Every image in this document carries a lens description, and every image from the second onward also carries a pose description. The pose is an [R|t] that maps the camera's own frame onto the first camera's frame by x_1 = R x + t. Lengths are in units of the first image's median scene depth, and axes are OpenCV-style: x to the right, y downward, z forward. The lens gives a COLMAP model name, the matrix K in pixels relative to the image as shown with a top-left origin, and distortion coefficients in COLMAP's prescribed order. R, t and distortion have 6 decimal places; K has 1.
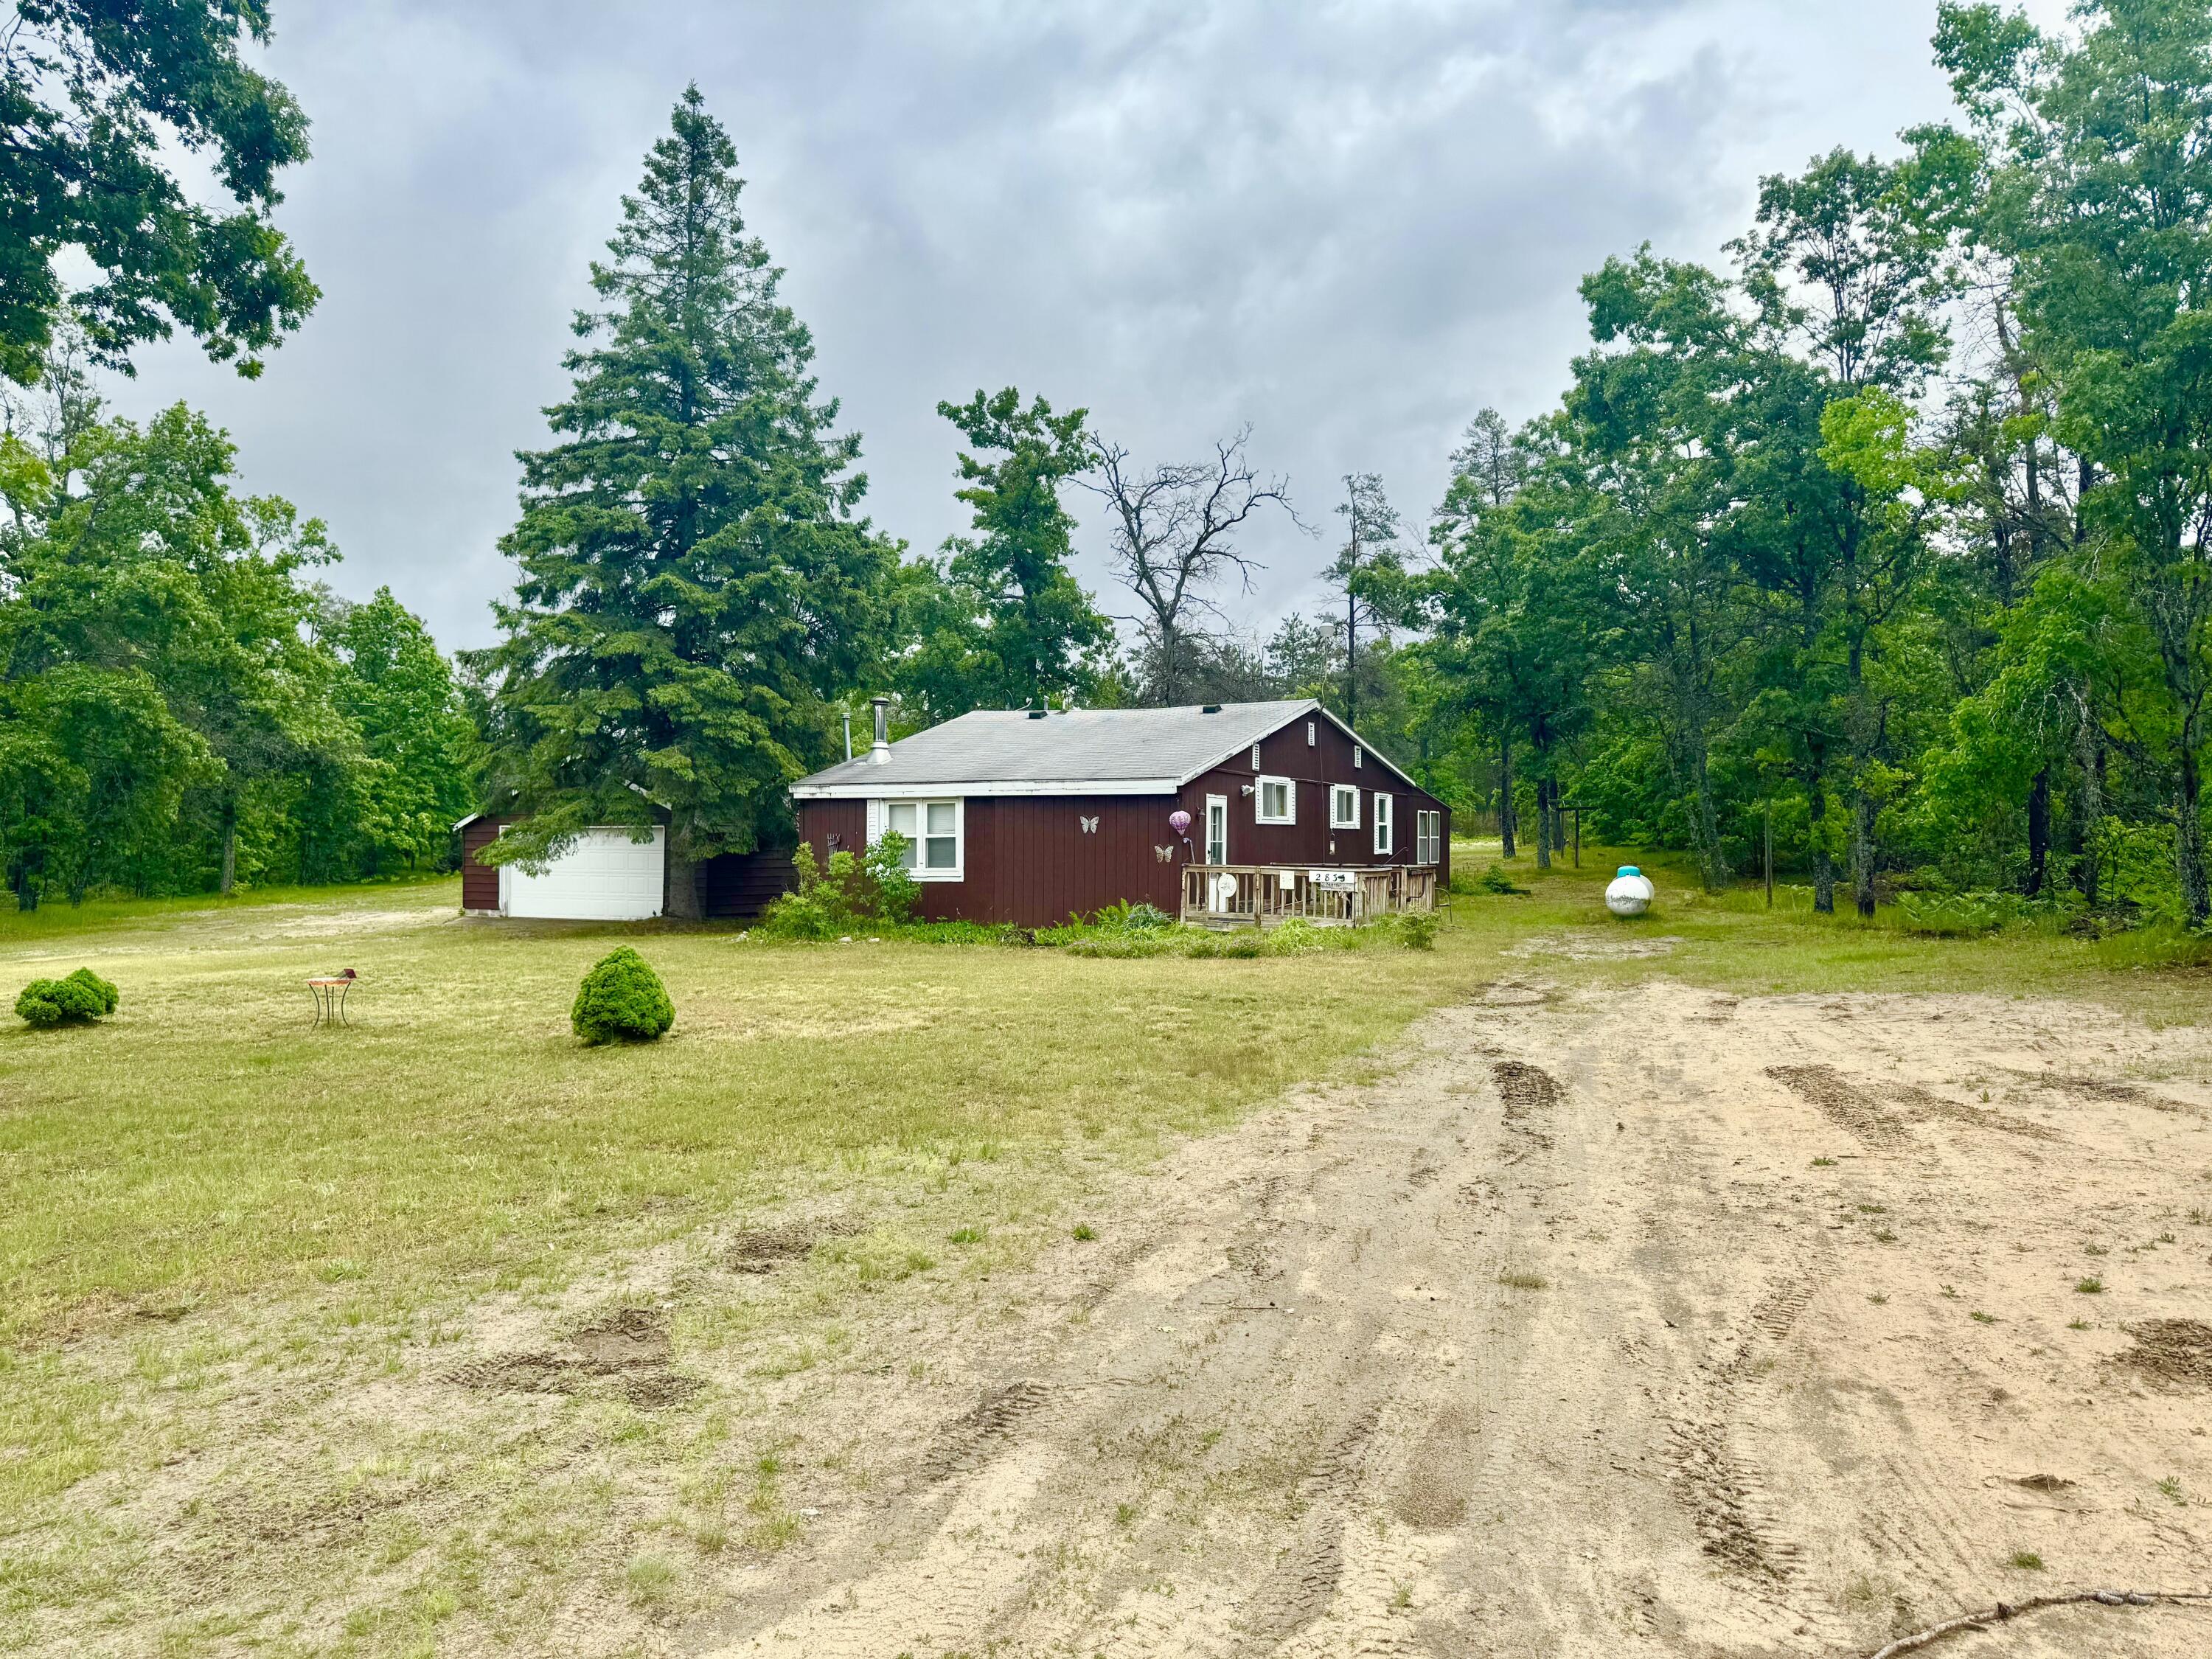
lens RADIAL K [[1568.7, 0, 1119.3], [0, 1568.7, 838.5], [0, 0, 1]] dist [0.062913, -0.087365]
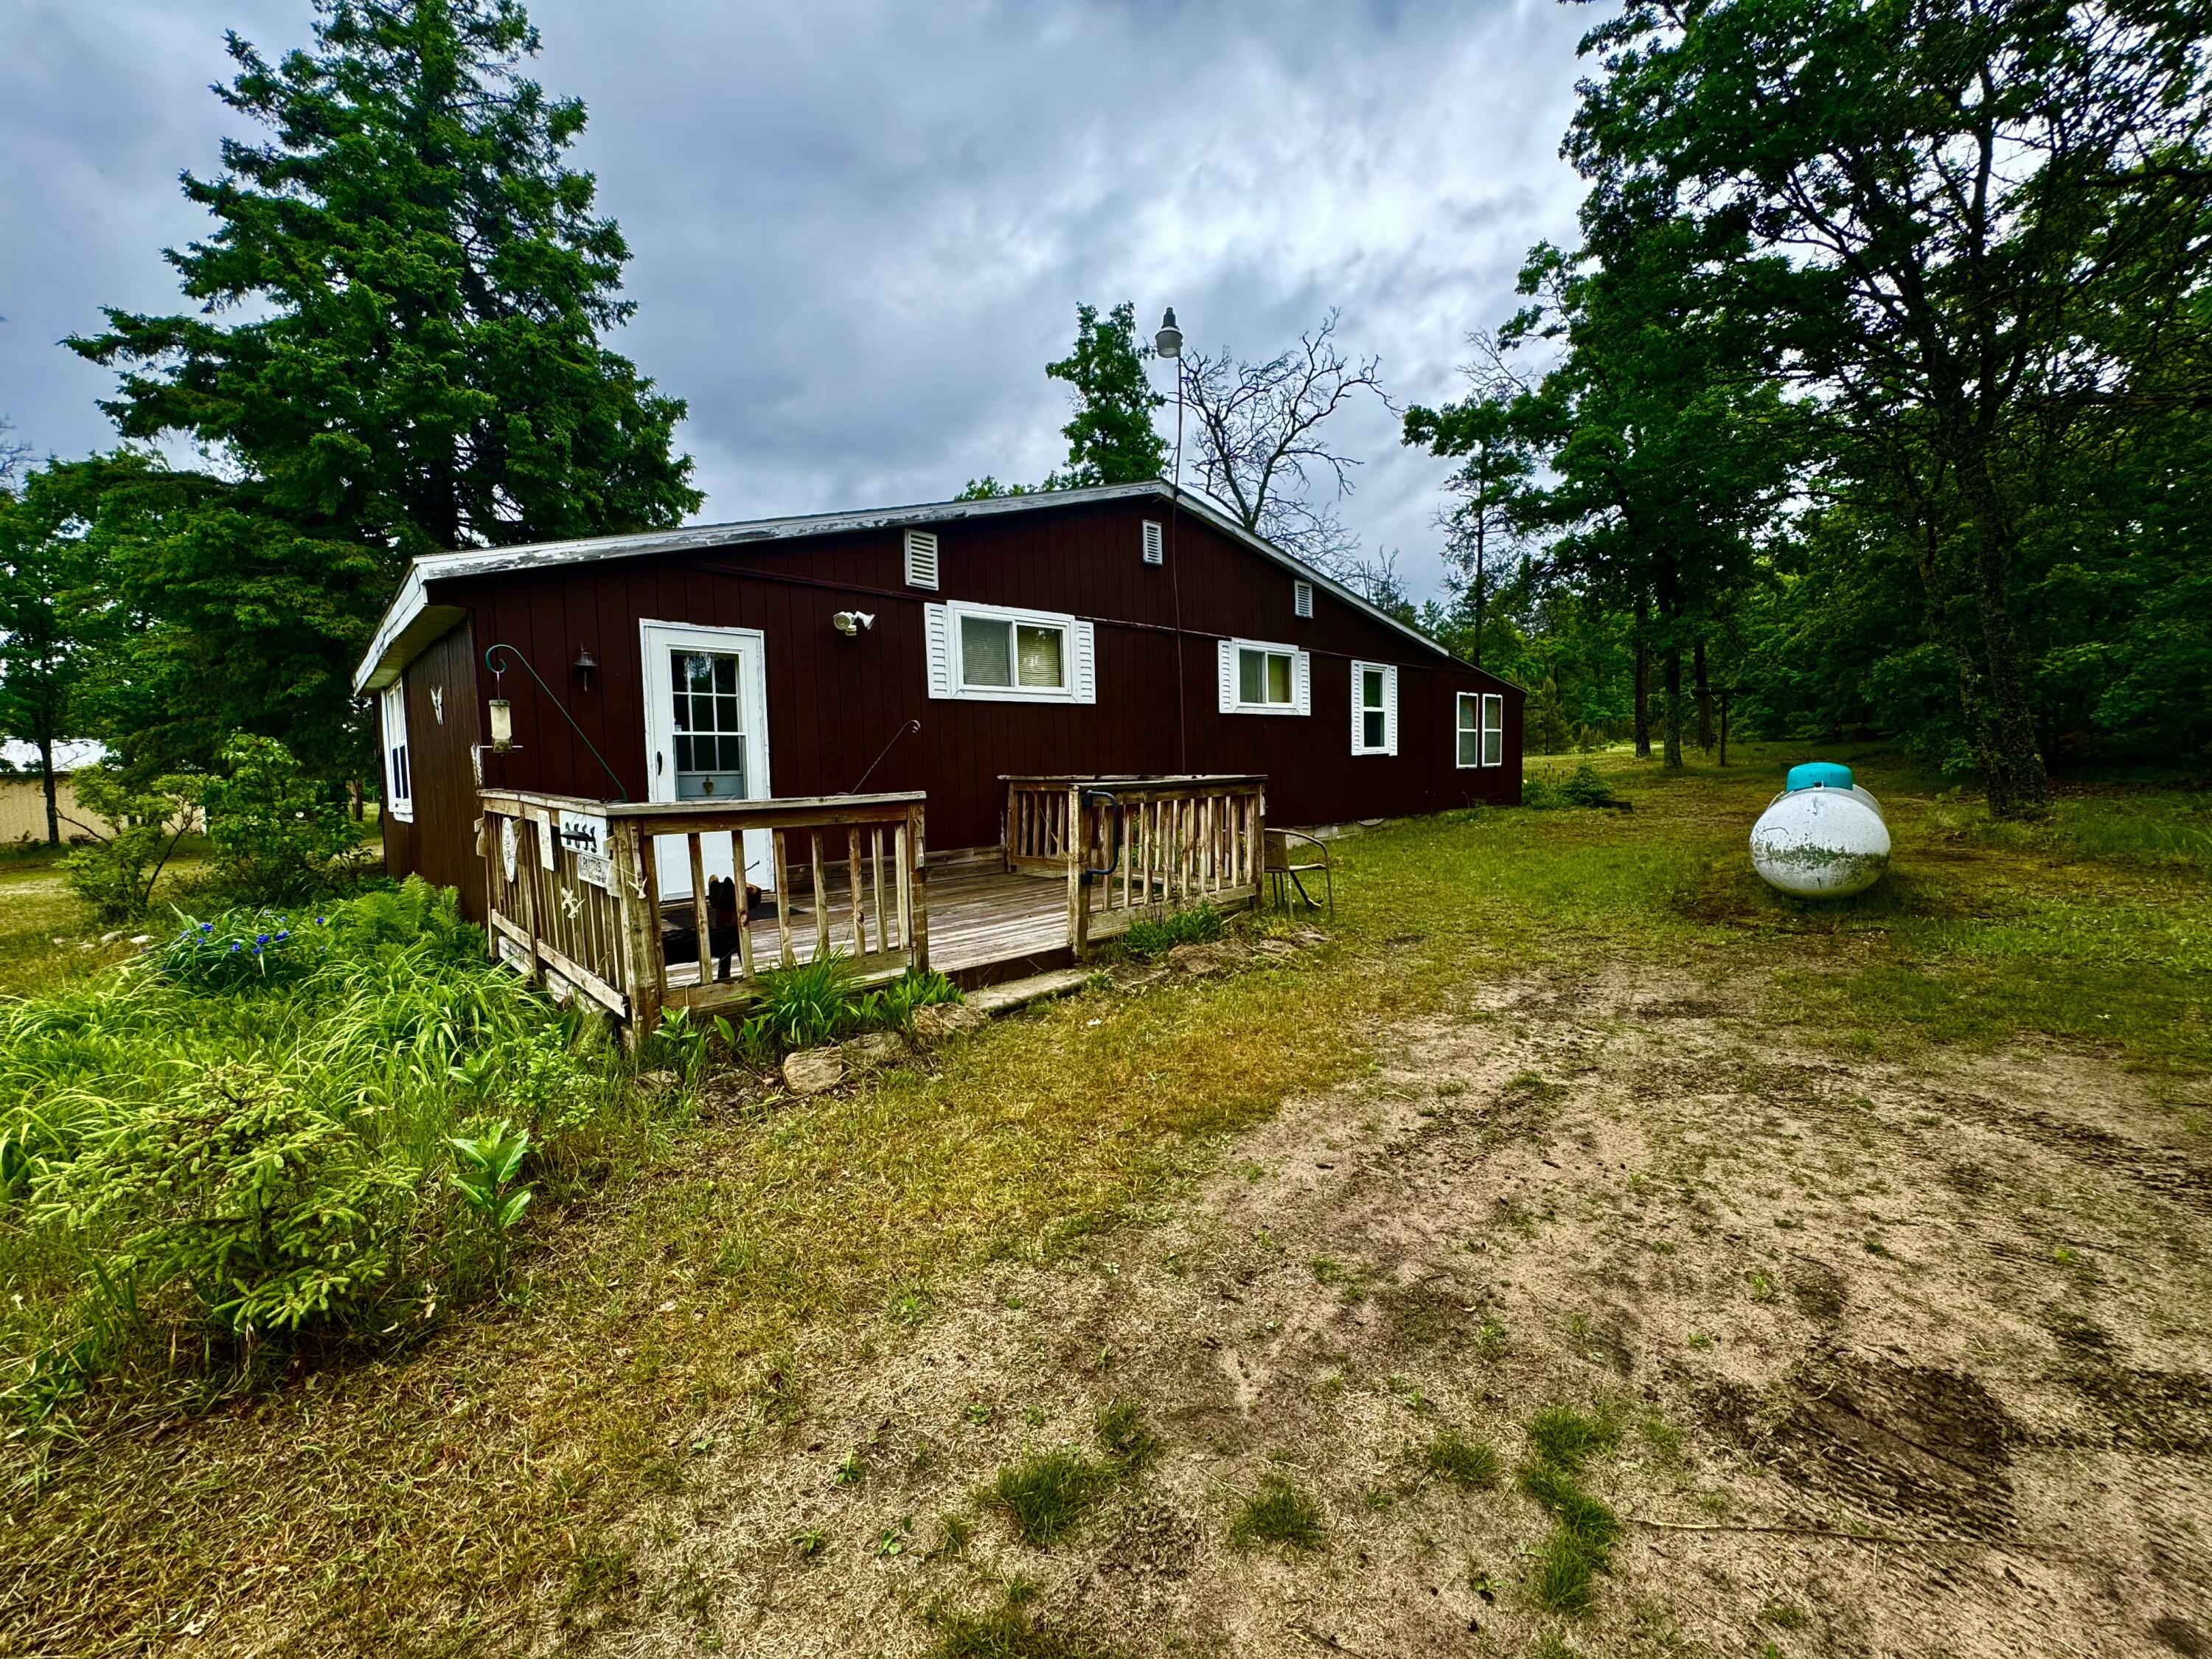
lens RADIAL K [[892.3, 0, 1112.6], [0, 892.3, 823.7], [0, 0, 1]] dist [-0.018546, 0.004404]
pose [[0.942765, -0.002246, -0.333450, 0.304094], [0.027178, 0.997168, 0.070123, 0.015842], [0.332348, -0.075172, 0.940156, 0.967864]]
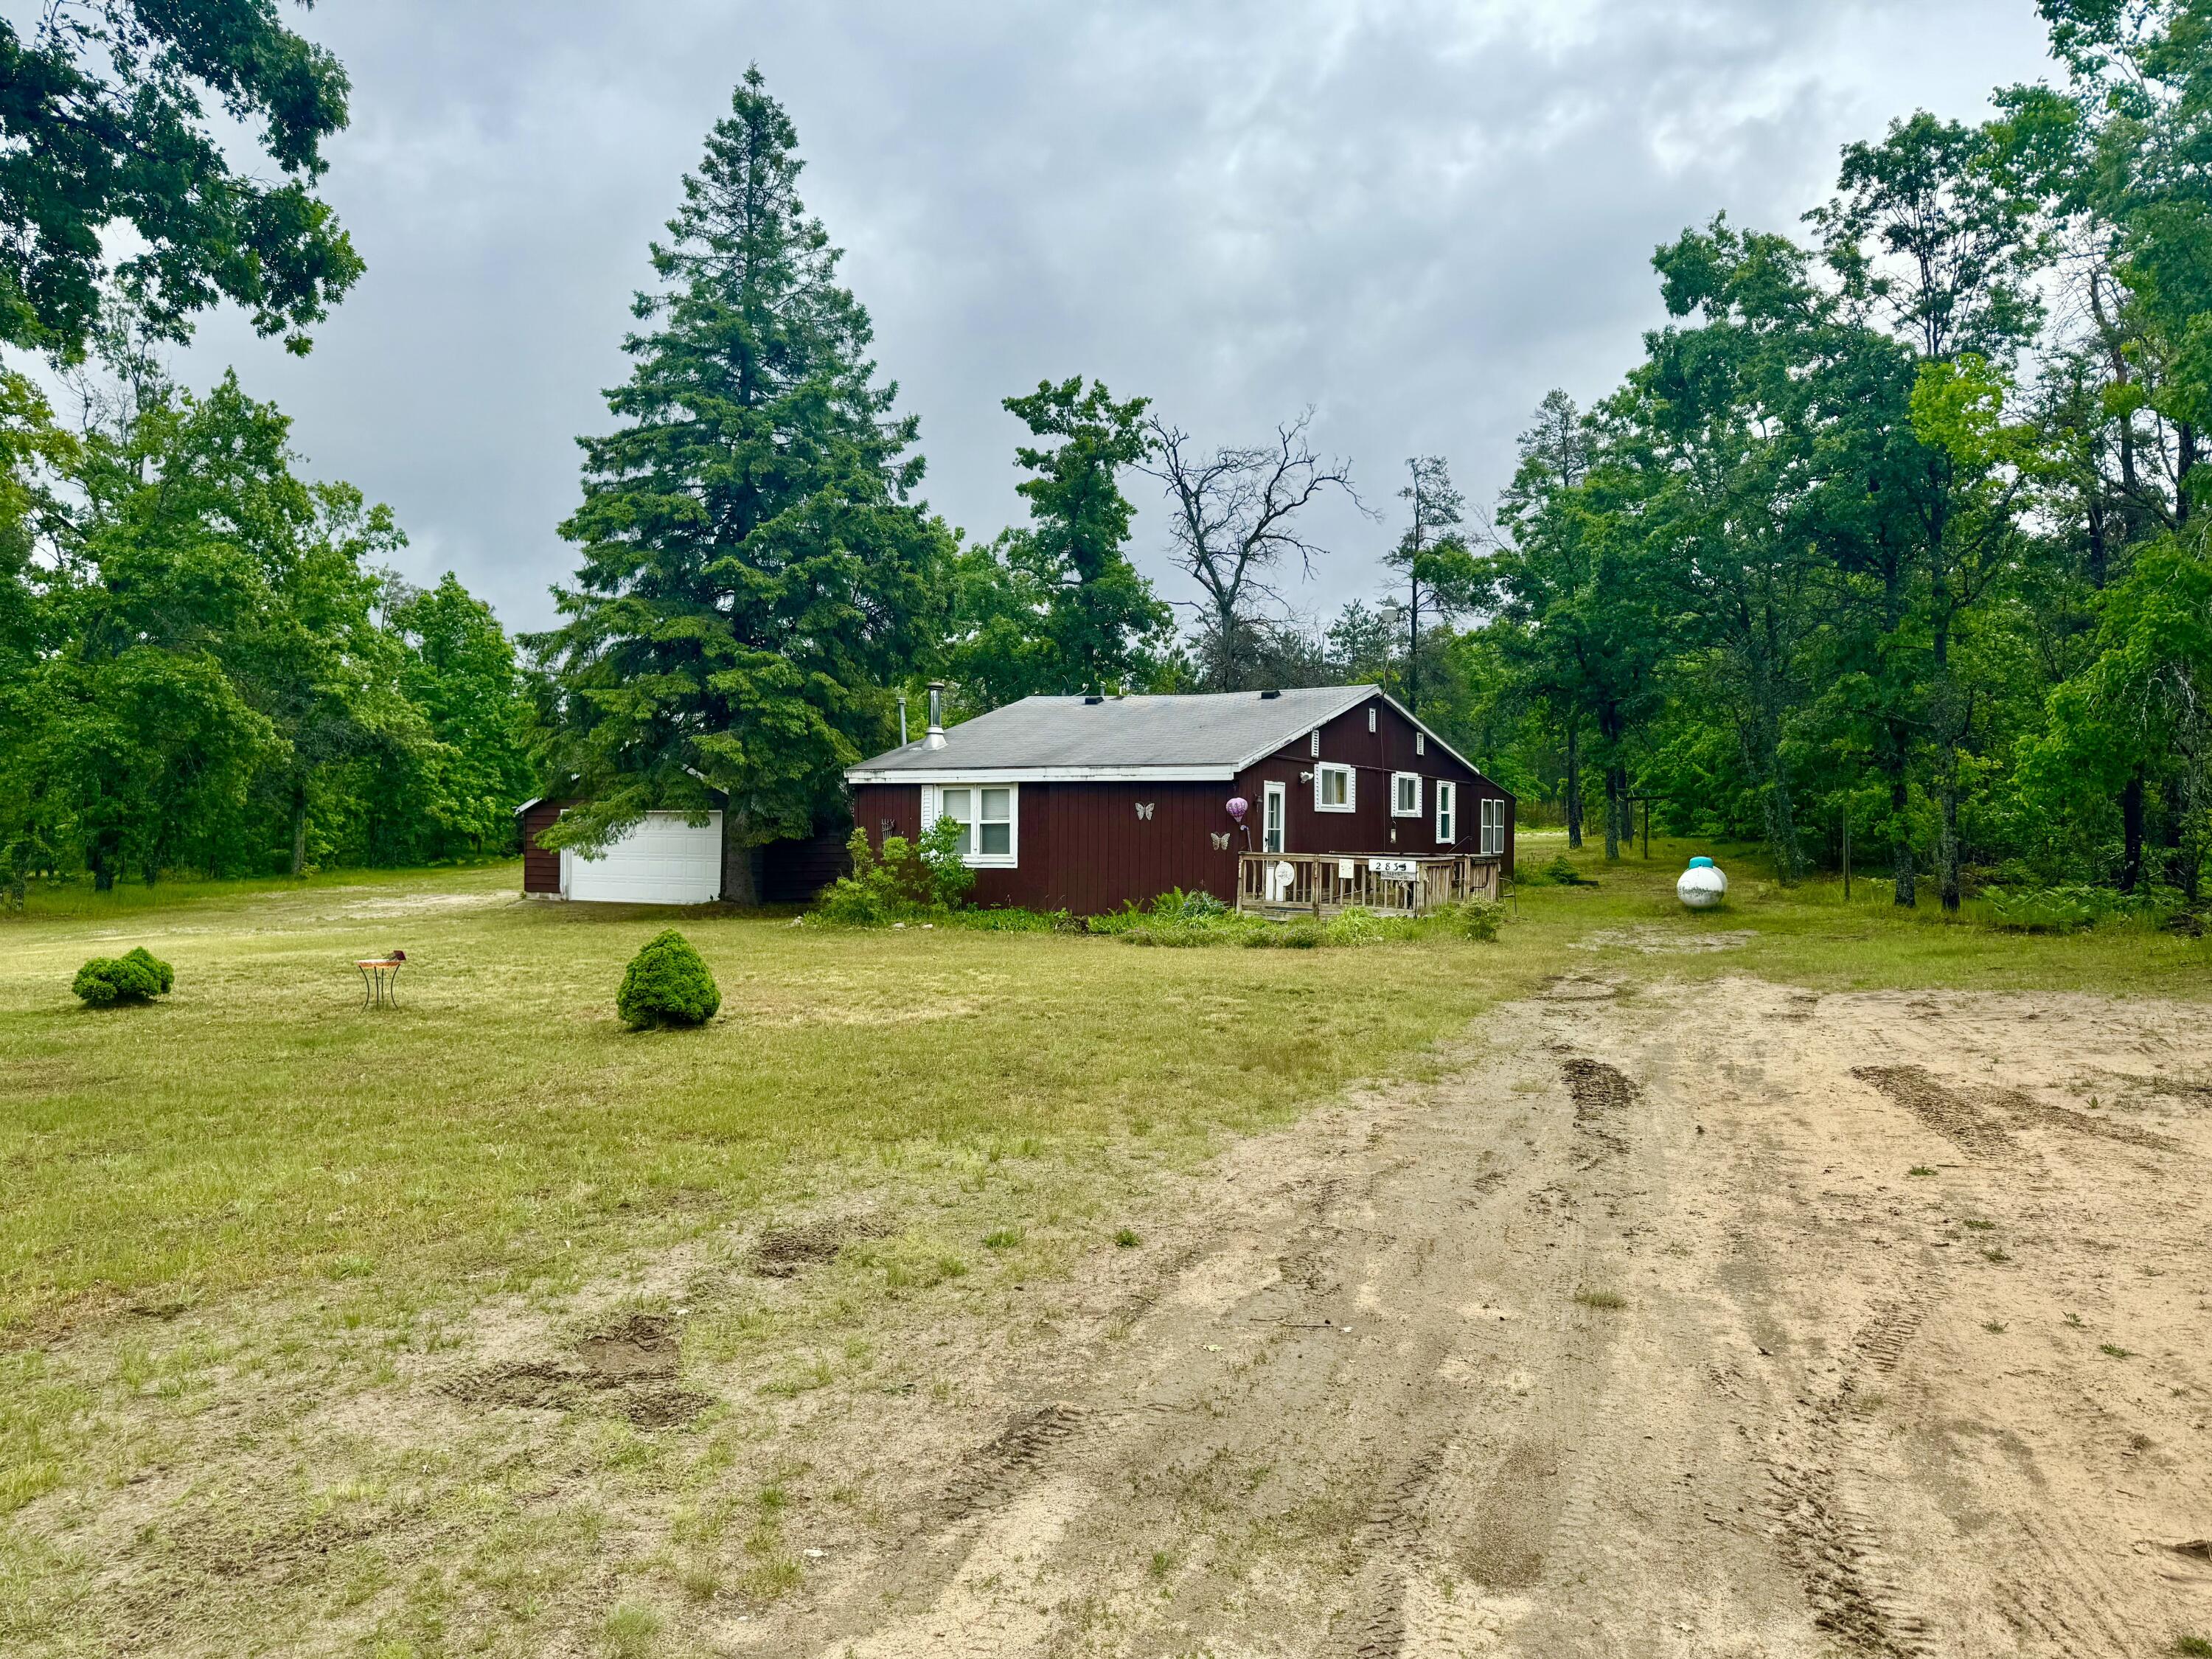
lens RADIAL K [[1571.6, 0, 1126.8], [0, 1571.6, 825.6], [0, 0, 1]] dist [0.048415, -0.059820]
pose [[0.999450, 0.006334, -0.032548, 0.002141], [-0.006364, 0.999979, -0.000845, 0.001607], [0.032542, 0.001051, 0.999470, 0.019643]]
